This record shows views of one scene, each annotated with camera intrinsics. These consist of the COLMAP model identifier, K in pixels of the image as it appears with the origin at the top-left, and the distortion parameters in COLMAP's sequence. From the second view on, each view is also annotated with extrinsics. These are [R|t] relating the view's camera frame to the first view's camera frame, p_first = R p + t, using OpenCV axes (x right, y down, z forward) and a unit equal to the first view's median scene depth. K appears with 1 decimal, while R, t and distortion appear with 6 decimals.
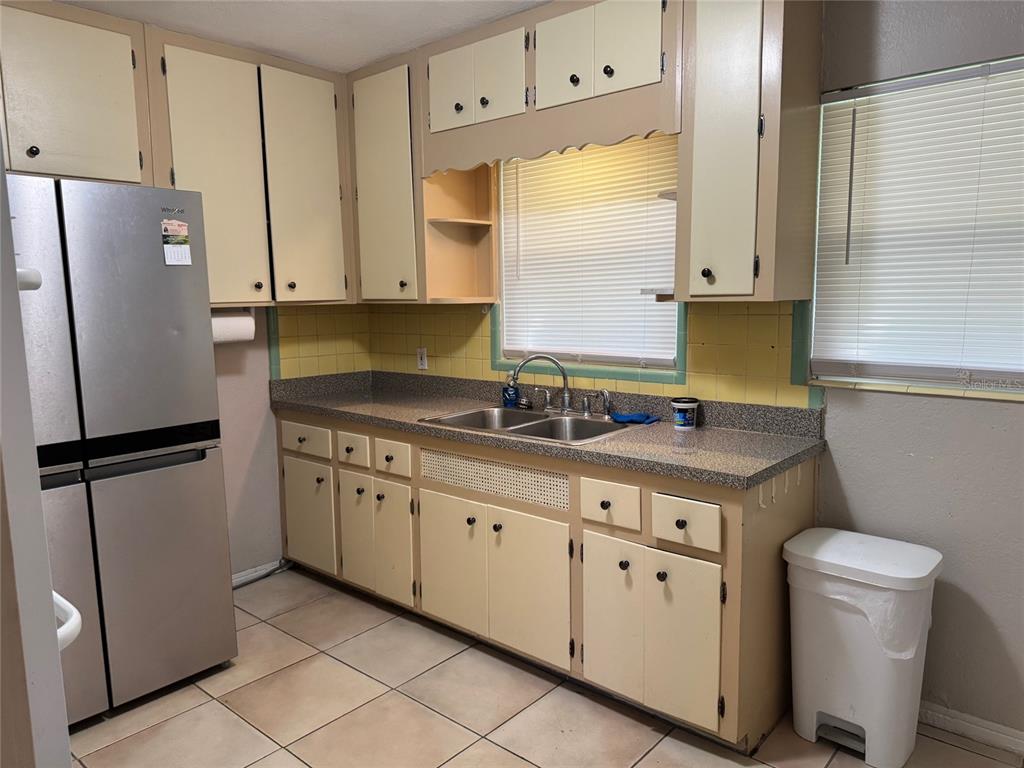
lens RADIAL K [[731.1, 0, 514.7], [0, 731.1, 377.6], [0, 0, 1]] dist [0.053682, -0.080933]
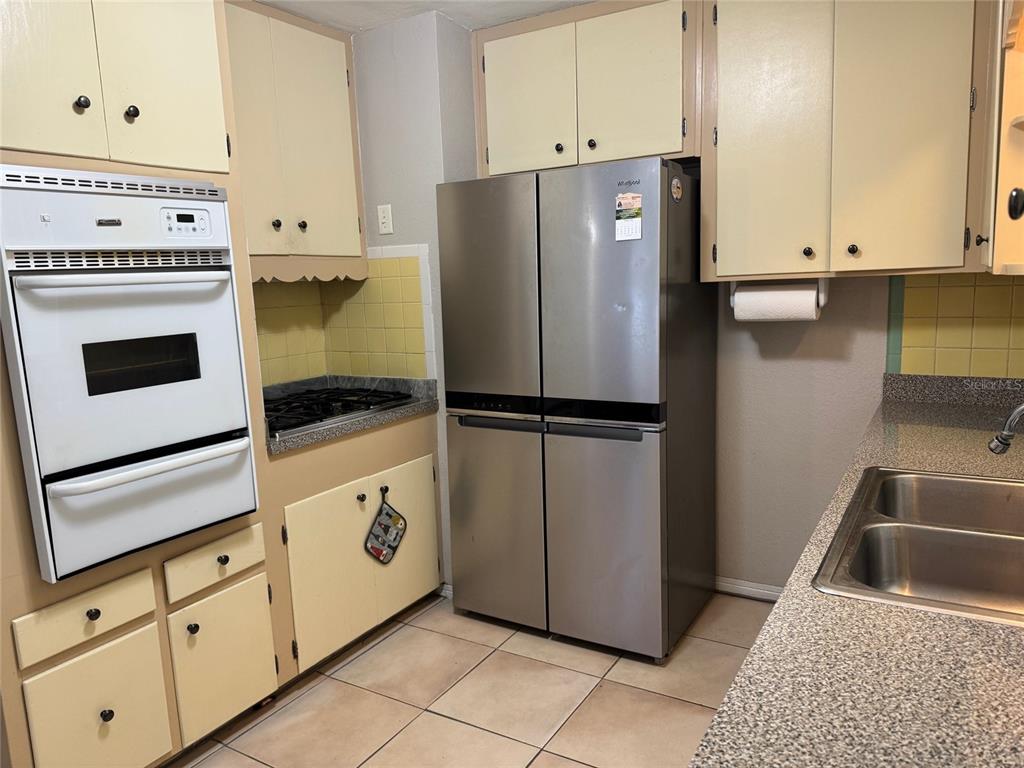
lens RADIAL K [[731.1, 0, 514.7], [0, 731.1, 377.6], [0, 0, 1]] dist [0.053682, -0.080933]
pose [[0.163535, 0.140378, -0.976499, 0.489402], [-0.076738, 0.988636, 0.129271, -0.085629], [0.983548, 0.053794, 0.172449, 0.690351]]
